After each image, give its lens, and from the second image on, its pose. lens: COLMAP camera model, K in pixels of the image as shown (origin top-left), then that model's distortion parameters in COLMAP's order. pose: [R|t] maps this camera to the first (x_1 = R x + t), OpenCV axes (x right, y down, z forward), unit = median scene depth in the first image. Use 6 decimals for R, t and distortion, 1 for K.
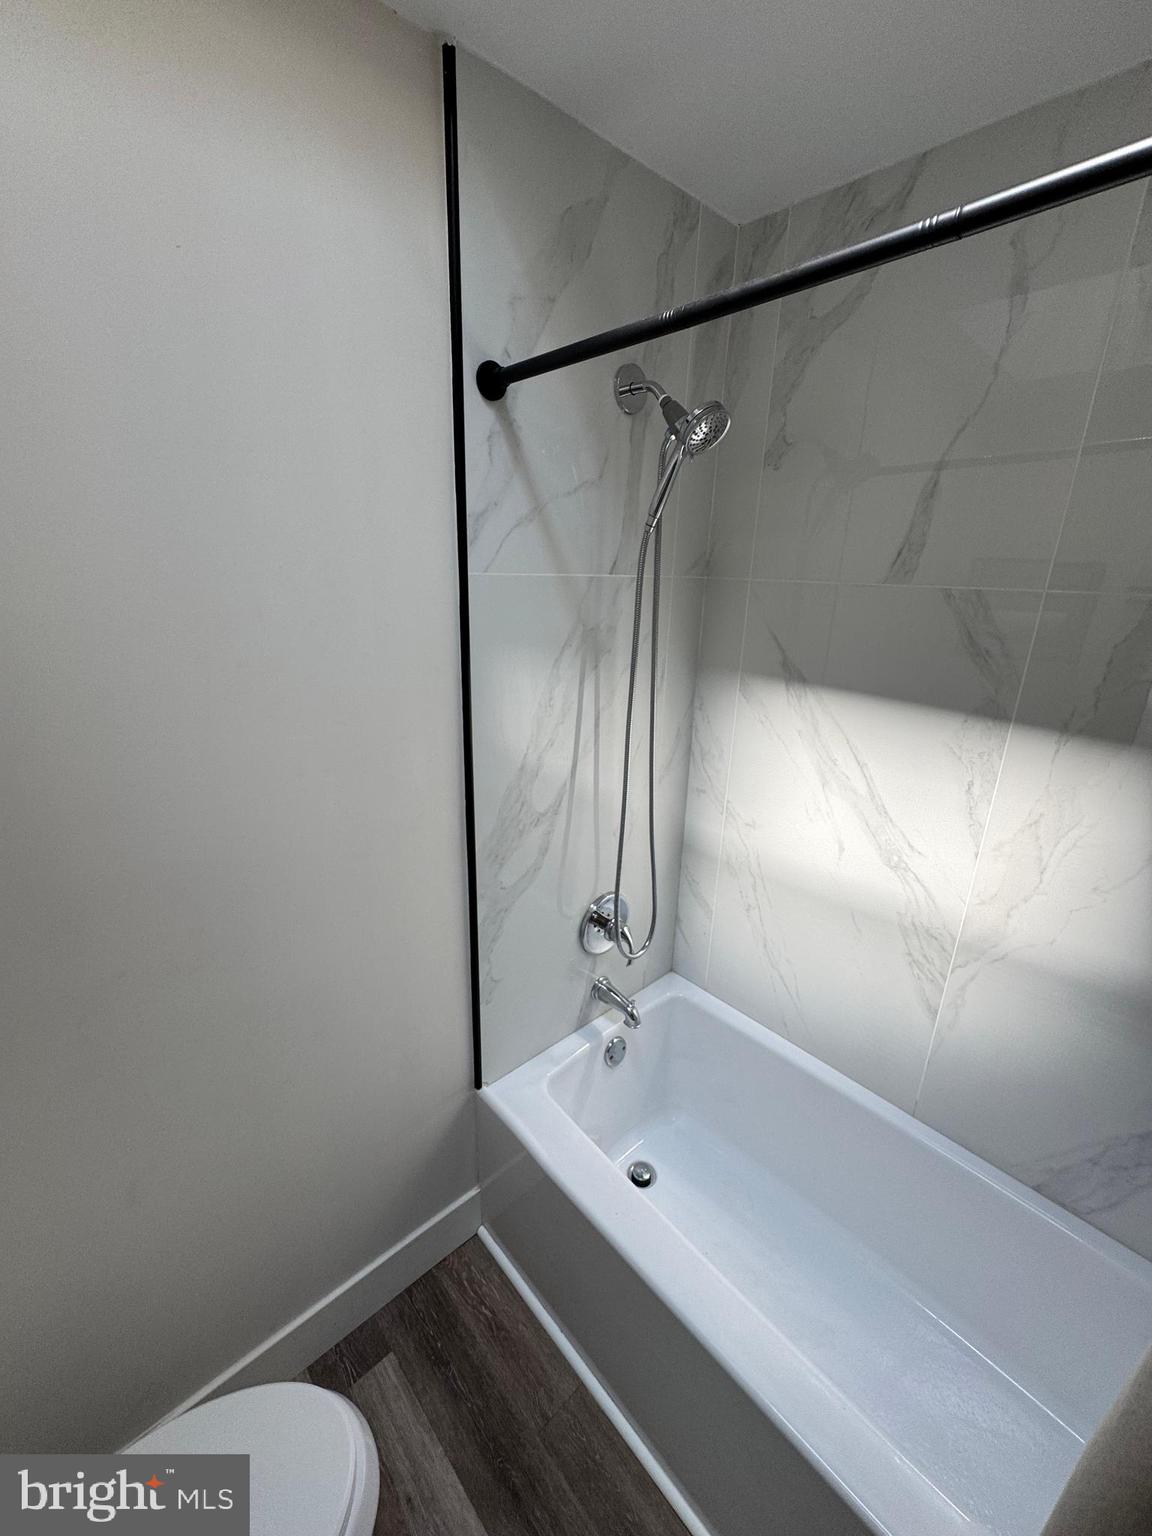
lens RADIAL K [[618.0, 0, 575.1], [0, 618.0, 768.0], [0, 0, 1]] dist [-0.000916, 0.001076]
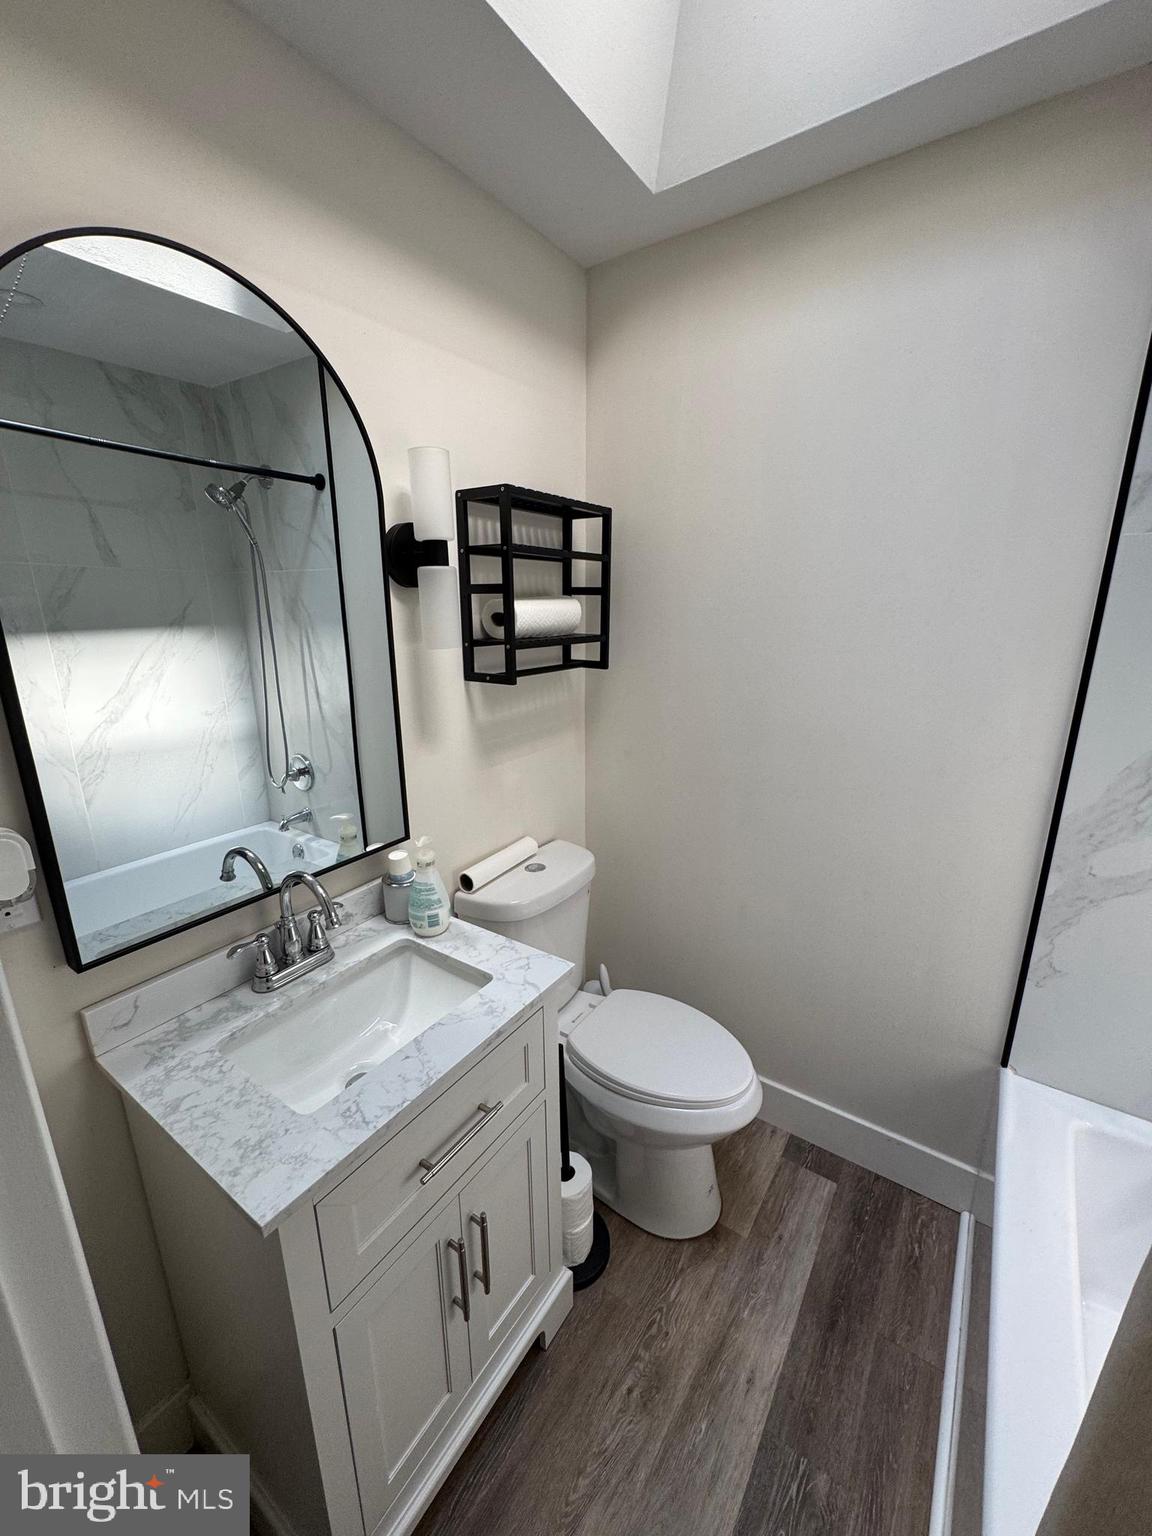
lens RADIAL K [[618.0, 0, 577.7], [0, 618.0, 765.8], [0, 0, 1]] dist [-0.000916, 0.001076]
pose [[0.223484, 0.225453, -0.948275, 0.519178], [-0.295309, 0.942817, 0.154558, 0.116294], [0.928896, 0.245493, 0.277283, -0.018463]]
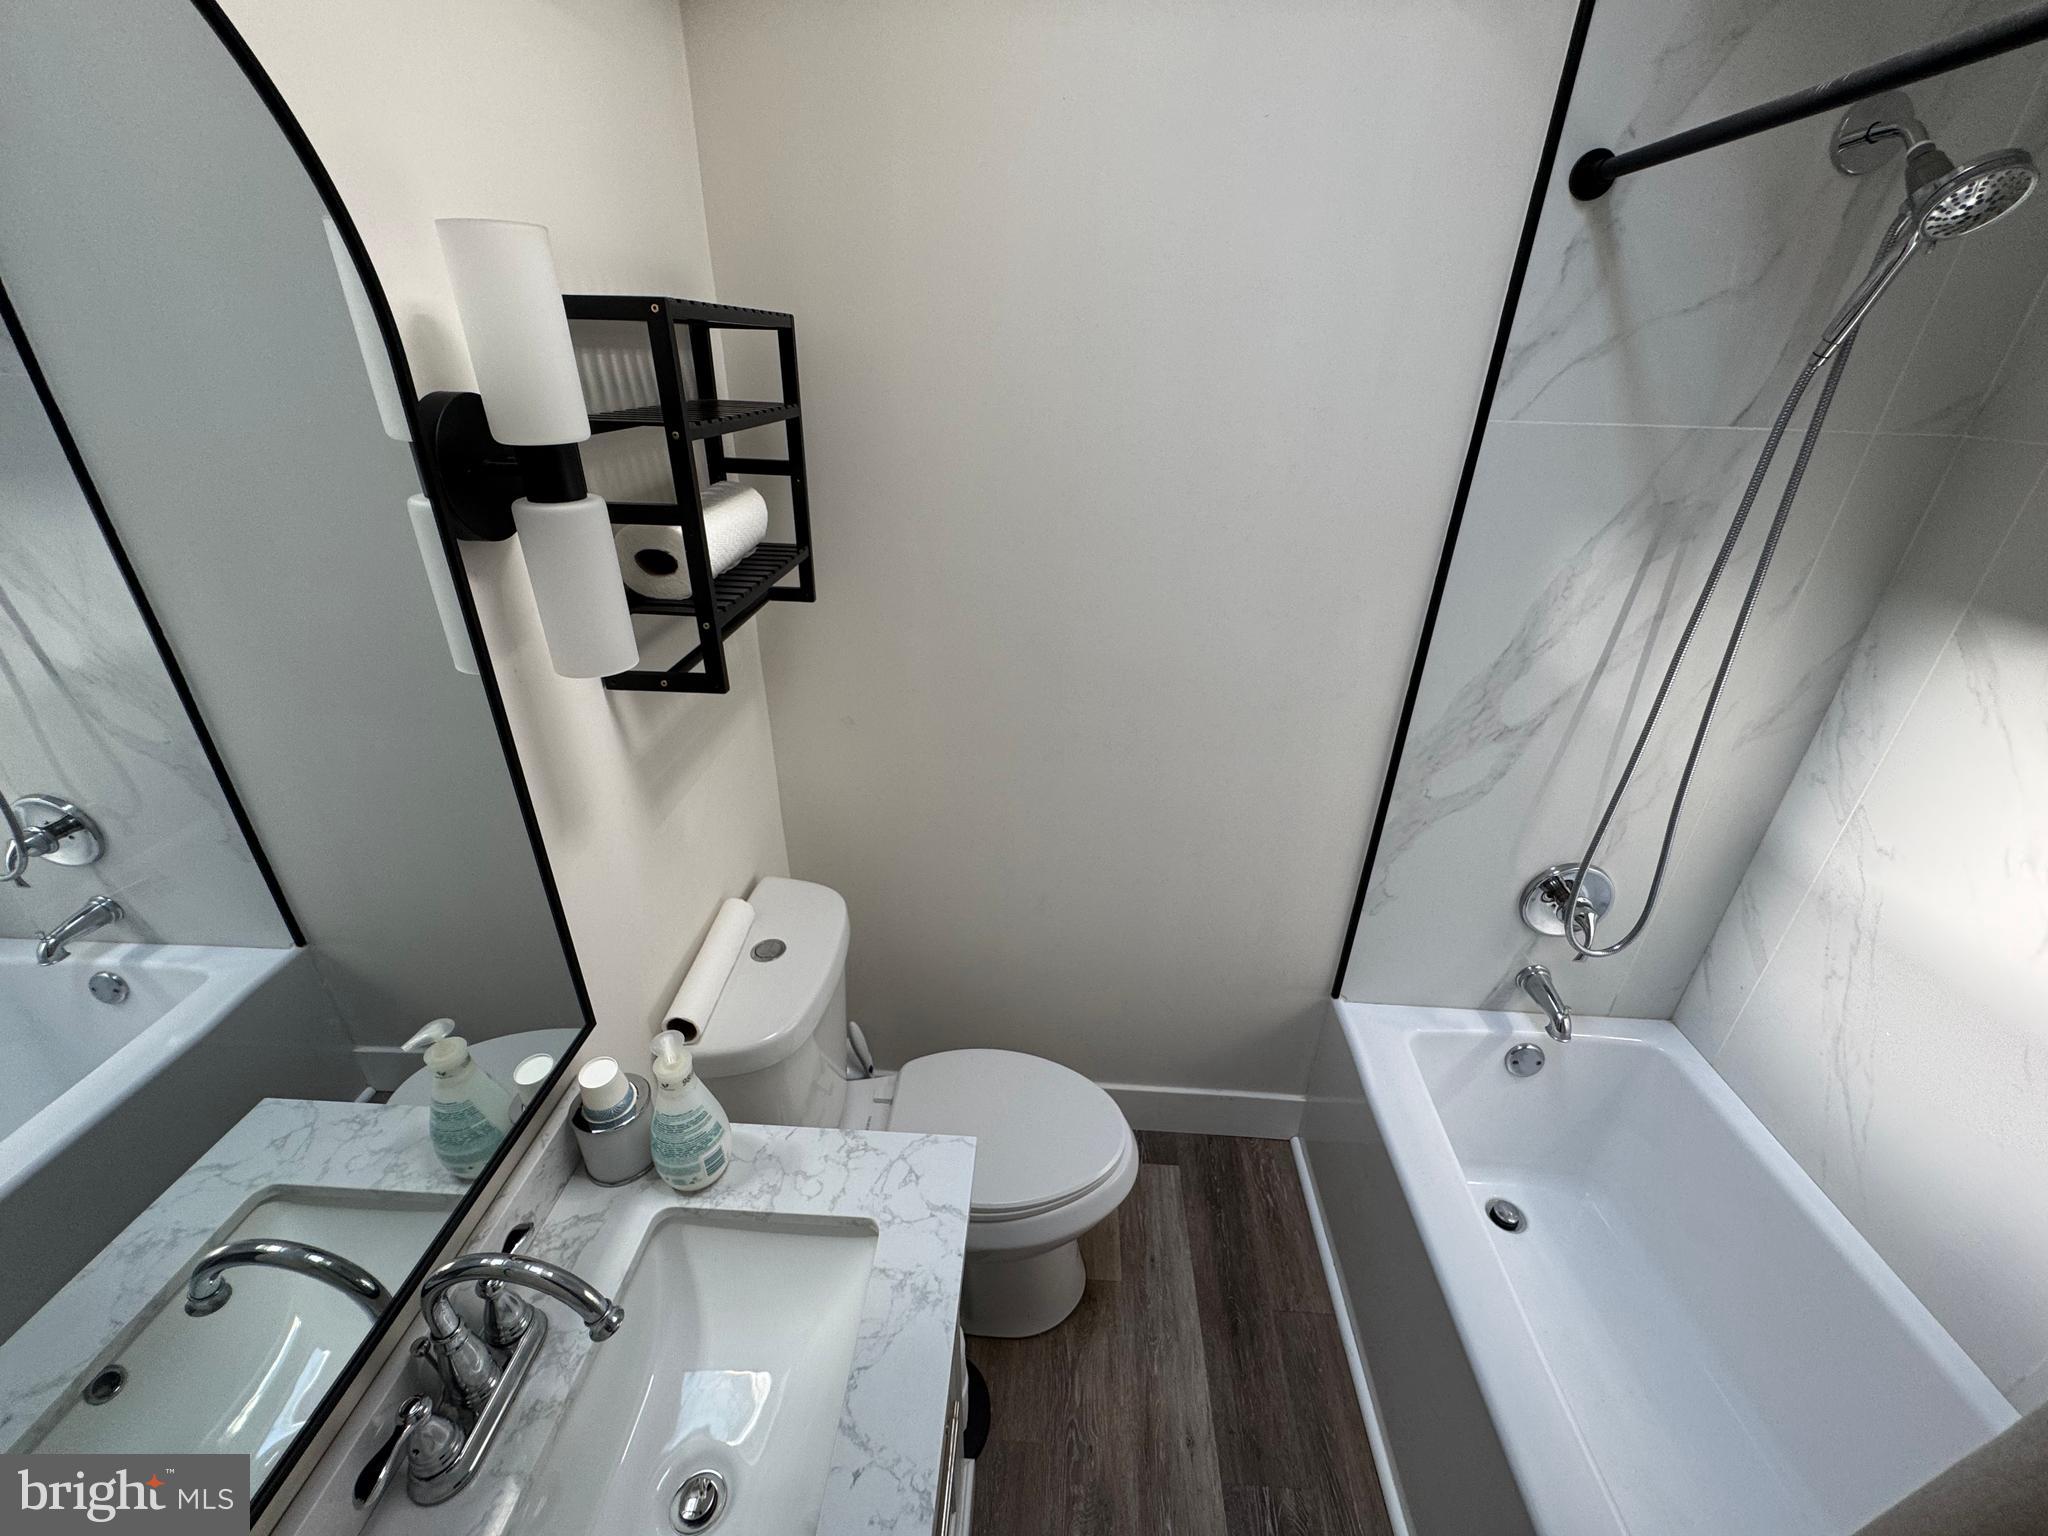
lens RADIAL K [[824.0, 0, 1025.2], [0, 824.0, 766.2], [0, 0, 1]] dist [-0.000916, 0.001076]
pose [[0.701468, 0.315307, -0.639159, 0.197103], [-0.226433, 0.948944, 0.219621, 0.026244], [0.675774, -0.009331, 0.737050, -0.215182]]
